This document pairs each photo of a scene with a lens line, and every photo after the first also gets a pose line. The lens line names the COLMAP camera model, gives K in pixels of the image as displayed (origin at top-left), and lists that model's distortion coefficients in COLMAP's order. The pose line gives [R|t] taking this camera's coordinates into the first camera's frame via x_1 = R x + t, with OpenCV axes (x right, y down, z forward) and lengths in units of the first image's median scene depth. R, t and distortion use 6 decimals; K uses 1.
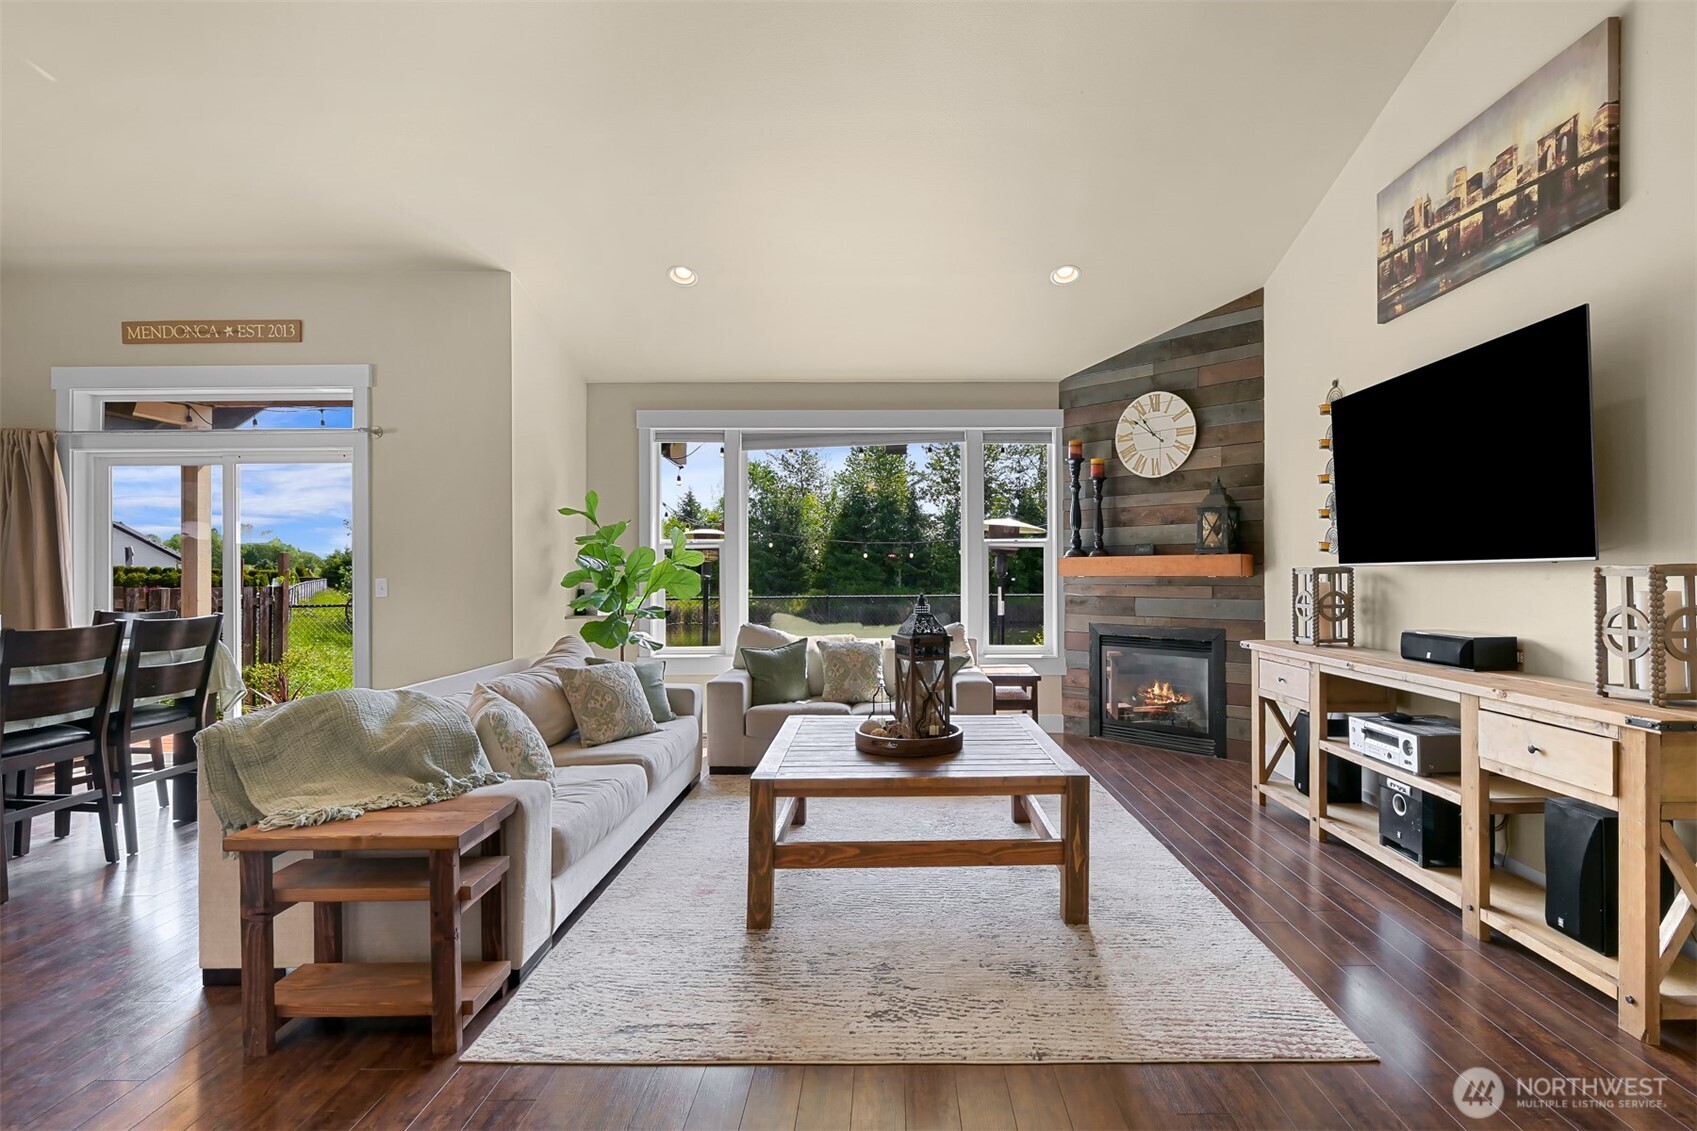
lens RADIAL K [[800.4, 0, 873.8], [0, 800.4, 570.2], [0, 0, 1]] dist [0.002440, 0.000156]
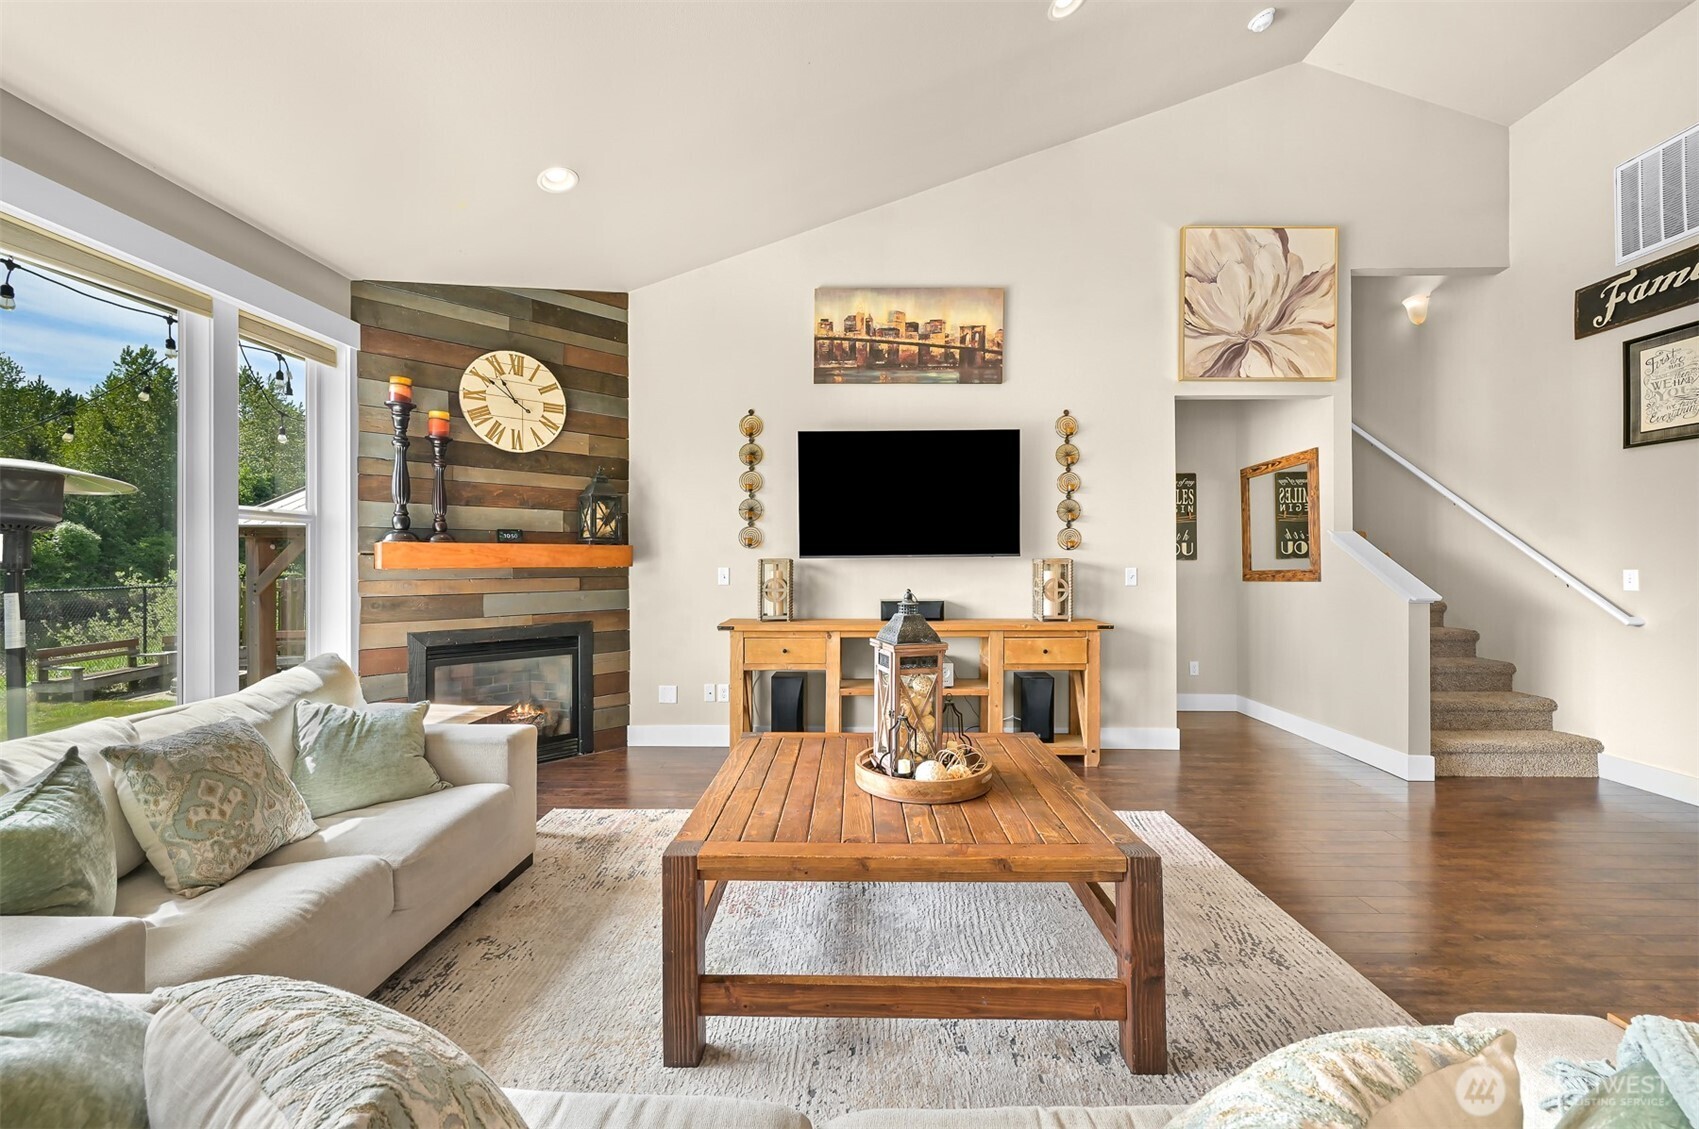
lens RADIAL K [[680.2, 0, 854.9], [0, 680.2, 560.6], [0, 0, 1]] dist [0.000970, 0.000053]
pose [[0.003431, 0.001305, 0.999993, -0.407099], [-0.000458, 0.999999, -0.001304, 0.000621], [-0.999994, -0.000453, 0.003431, 0.694209]]
